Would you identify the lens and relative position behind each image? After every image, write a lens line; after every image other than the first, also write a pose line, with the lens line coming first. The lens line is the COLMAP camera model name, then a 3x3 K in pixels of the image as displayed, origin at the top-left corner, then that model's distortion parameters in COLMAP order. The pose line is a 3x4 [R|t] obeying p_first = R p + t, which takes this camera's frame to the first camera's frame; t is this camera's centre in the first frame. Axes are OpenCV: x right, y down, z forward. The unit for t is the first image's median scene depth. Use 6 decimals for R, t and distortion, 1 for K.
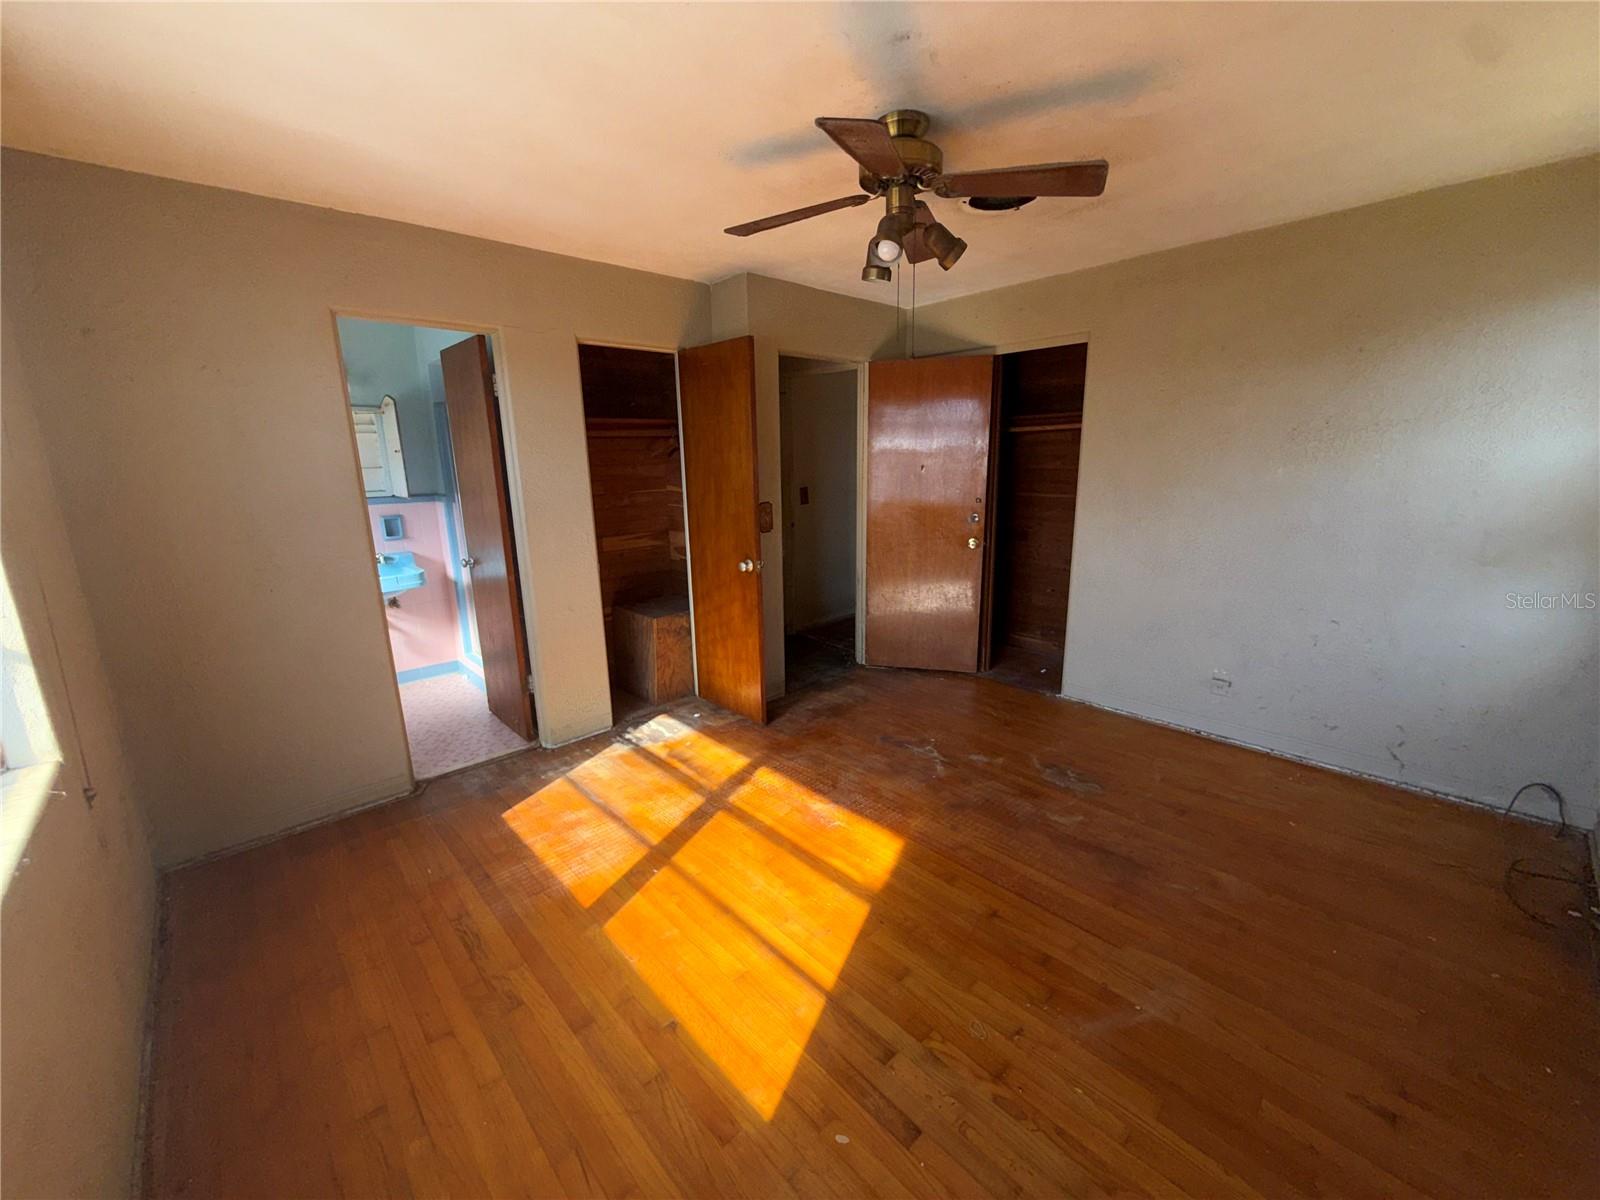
lens RADIAL K [[638.5, 0, 801.1], [0, 638.5, 601.0], [0, 0, 1]] dist [0.002467, -0.000134]
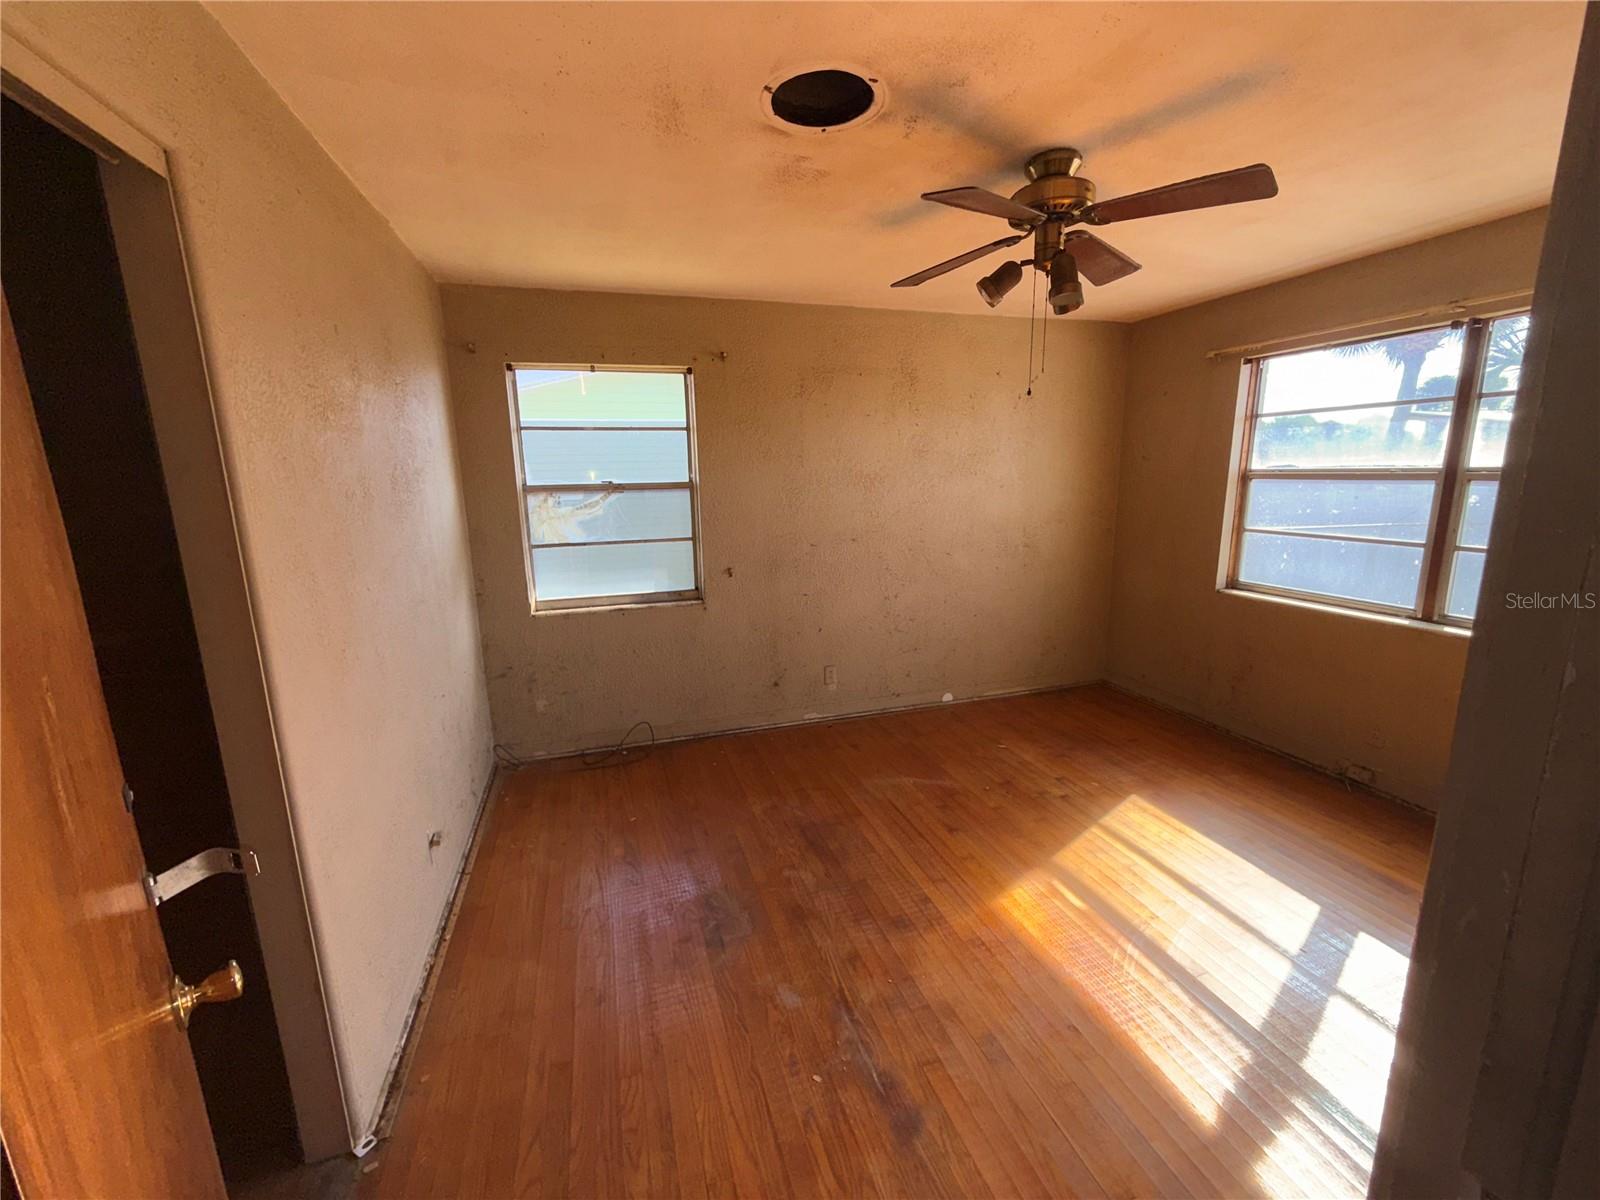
lens RADIAL K [[638.5, 0, 800.8], [0, 638.5, 601.7], [0, 0, 1]] dist [0.002467, -0.000134]
pose [[-0.902670, -0.047134, 0.427745, 0.034348], [0.132188, 0.915557, 0.379844, -0.416573], [-0.409529, 0.399417, -0.820215, 1.730703]]
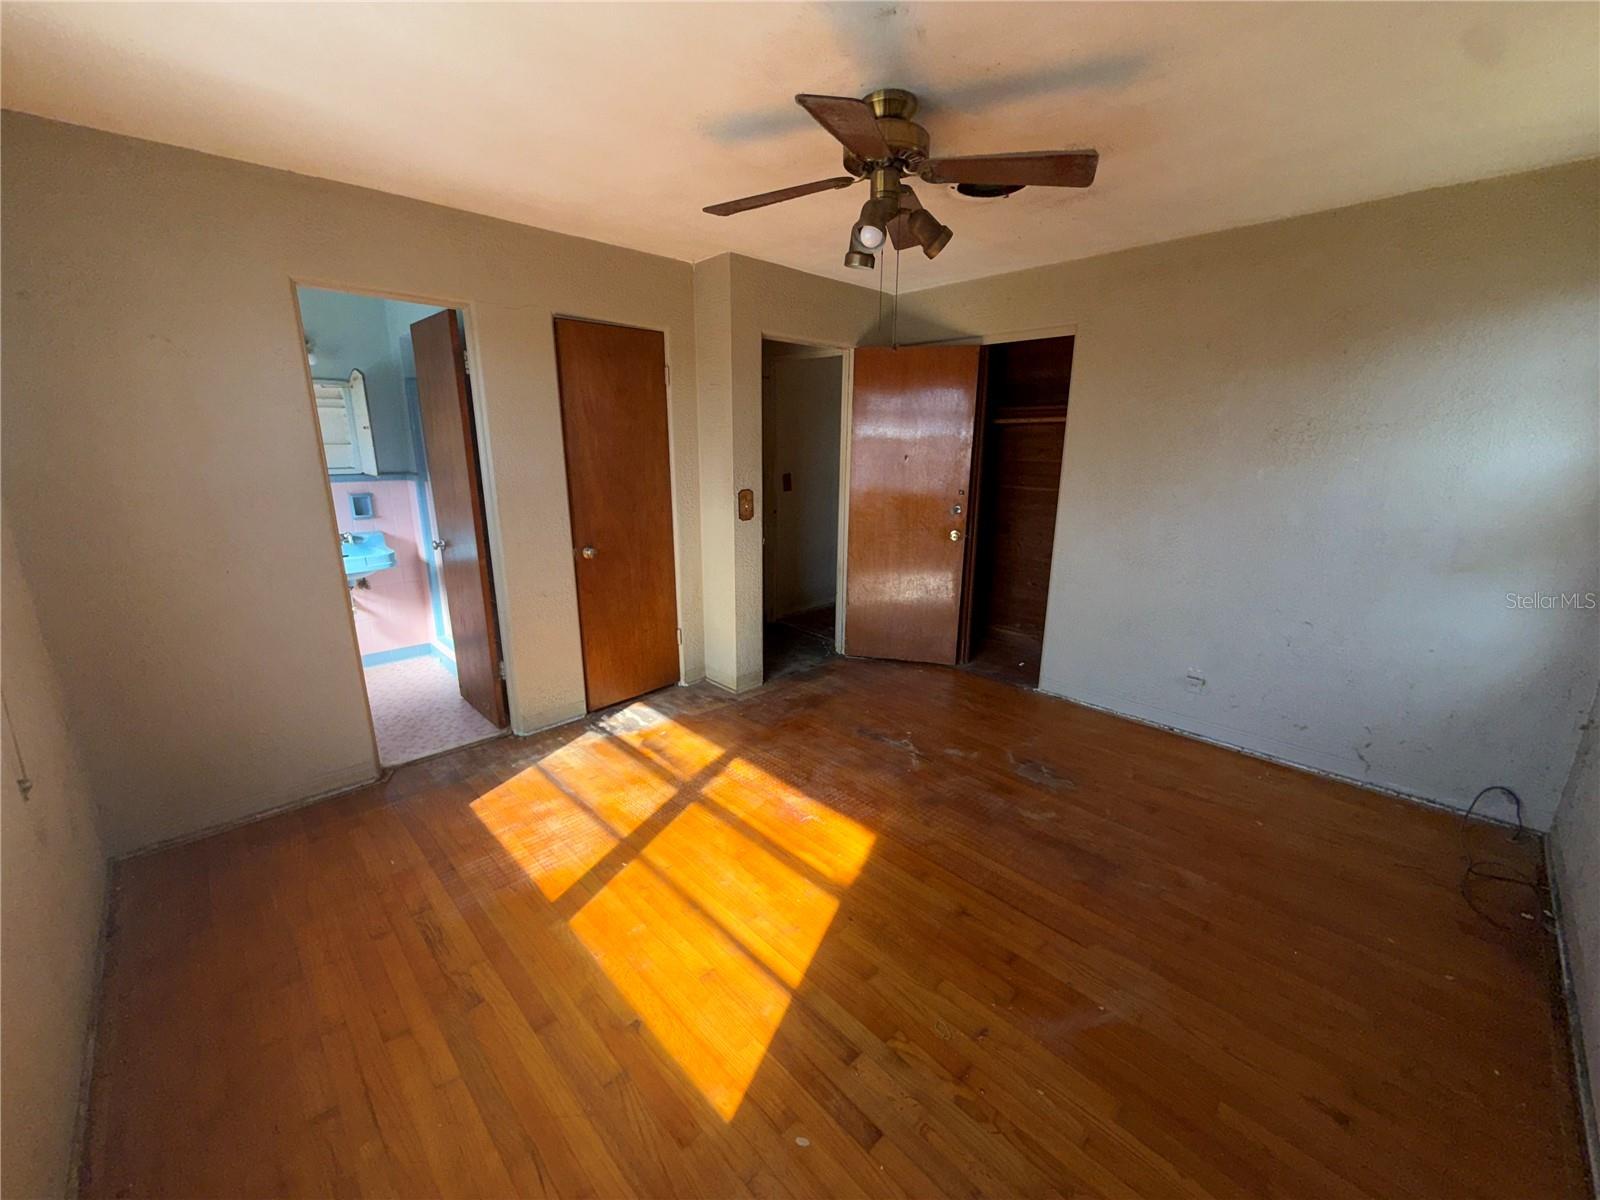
lens RADIAL K [[638.5, 0, 801.5], [0, 638.5, 599.9], [0, 0, 1]] dist [0.002467, -0.000134]
pose [[0.999529, 0.018991, 0.024116, 0.013605], [-0.019580, 0.999510, 0.024415, -0.015166], [-0.023641, -0.024875, 0.999411, 0.016246]]
